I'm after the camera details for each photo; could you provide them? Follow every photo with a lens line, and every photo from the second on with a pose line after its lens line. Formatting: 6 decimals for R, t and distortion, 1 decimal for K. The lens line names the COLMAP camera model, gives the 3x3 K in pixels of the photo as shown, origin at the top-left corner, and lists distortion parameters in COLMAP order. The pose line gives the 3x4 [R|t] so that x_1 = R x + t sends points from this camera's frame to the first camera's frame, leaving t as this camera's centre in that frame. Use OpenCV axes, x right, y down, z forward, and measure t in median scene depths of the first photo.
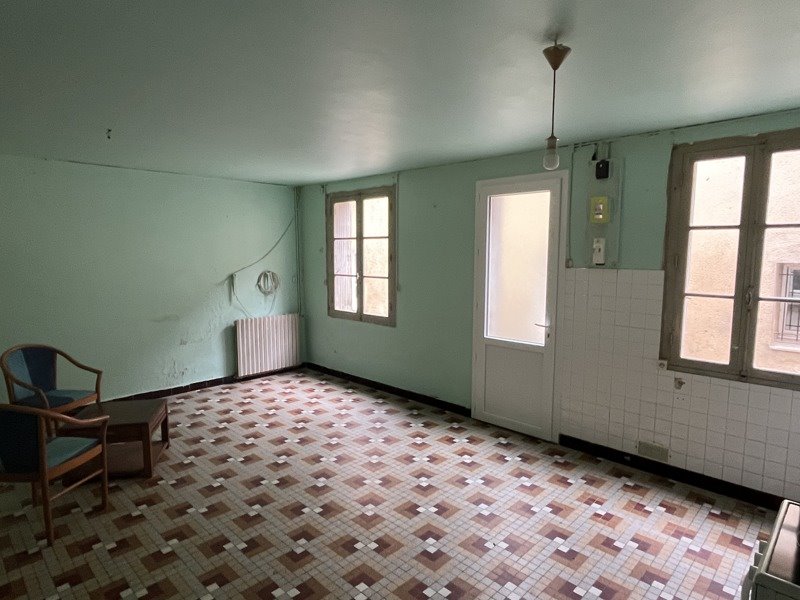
lens RADIAL K [[474.8, 0, 400.0], [0, 474.8, 300.0], [0, 0, 1]] dist [-0.002878, 0.000236]
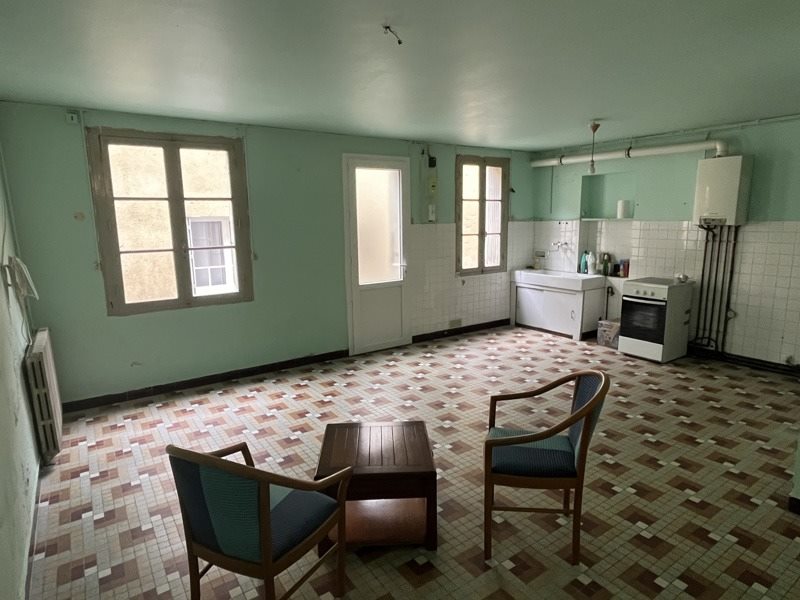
lens RADIAL K [[474.8, 0, 400.0], [0, 474.8, 300.0], [0, 0, 1]] dist [-0.002878, 0.000236]
pose [[0.186985, -0.173933, 0.966842, -1.021595], [0.118953, 0.980968, 0.153469, -0.060238], [-0.975134, 0.086312, 0.204117, 0.672962]]
